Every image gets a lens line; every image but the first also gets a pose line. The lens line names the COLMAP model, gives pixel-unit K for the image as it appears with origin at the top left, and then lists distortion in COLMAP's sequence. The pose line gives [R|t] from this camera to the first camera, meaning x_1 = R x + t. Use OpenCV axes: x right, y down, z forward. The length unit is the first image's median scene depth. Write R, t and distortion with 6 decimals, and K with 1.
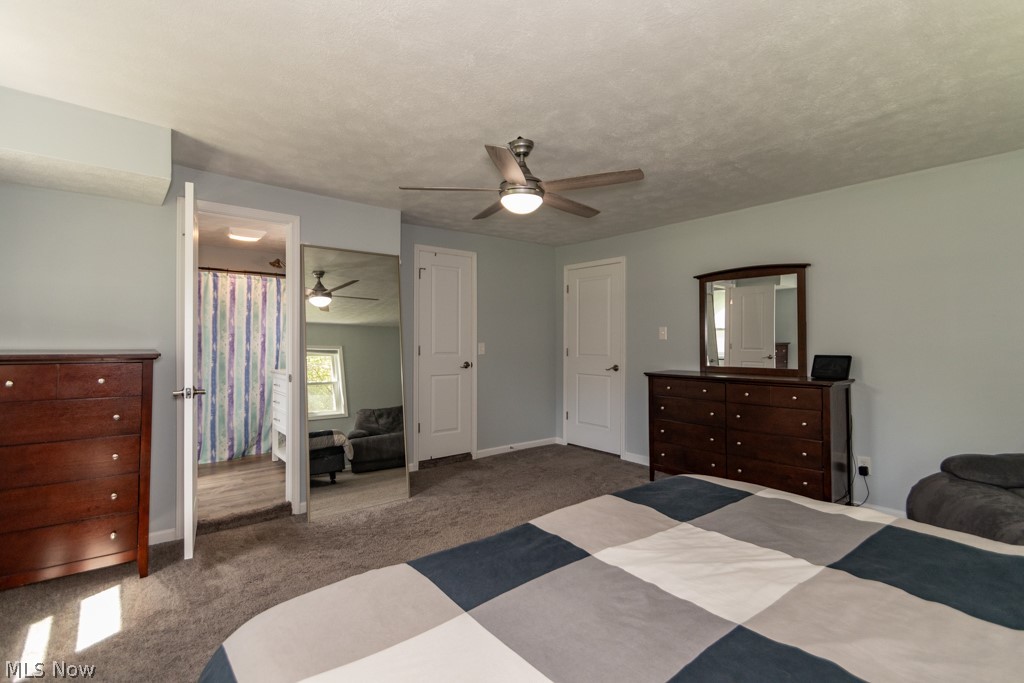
lens RADIAL K [[479.3, 0, 506.3], [0, 479.3, 342.6], [0, 0, 1]] dist [0.001112, -0.000928]
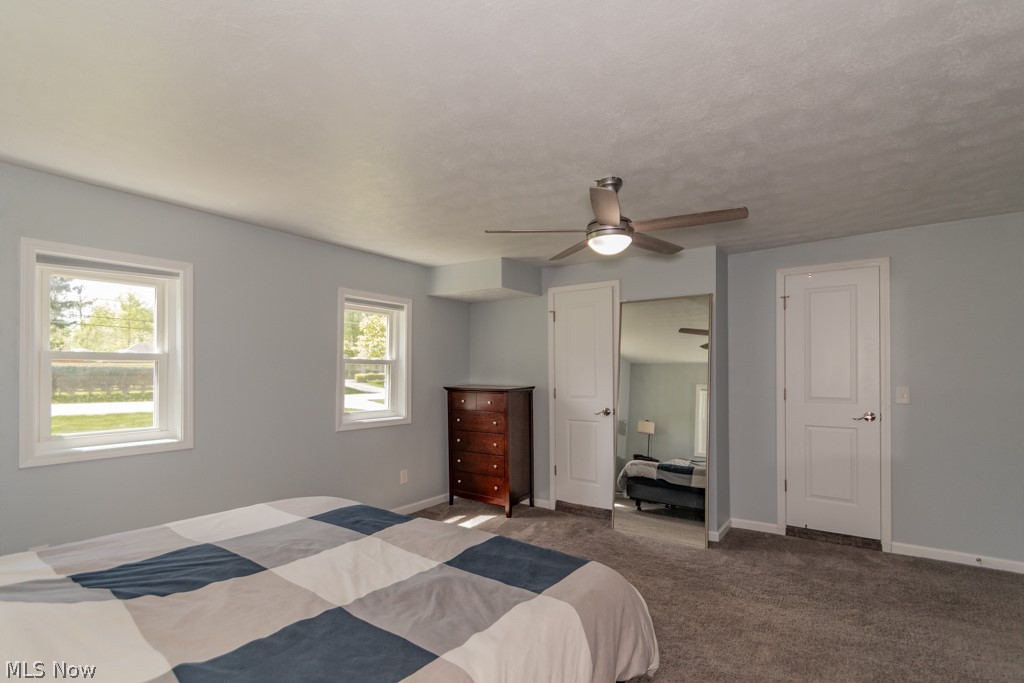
lens RADIAL K [[487.4, 0, 511.6], [0, 487.4, 370.8], [0, 0, 1]] dist [-0.000242, -0.000321]
pose [[0.251549, -0.003421, -0.967838, 0.702646], [-0.002848, 0.999987, -0.004275, -0.024410], [0.967840, 0.003832, 0.251536, 0.420608]]
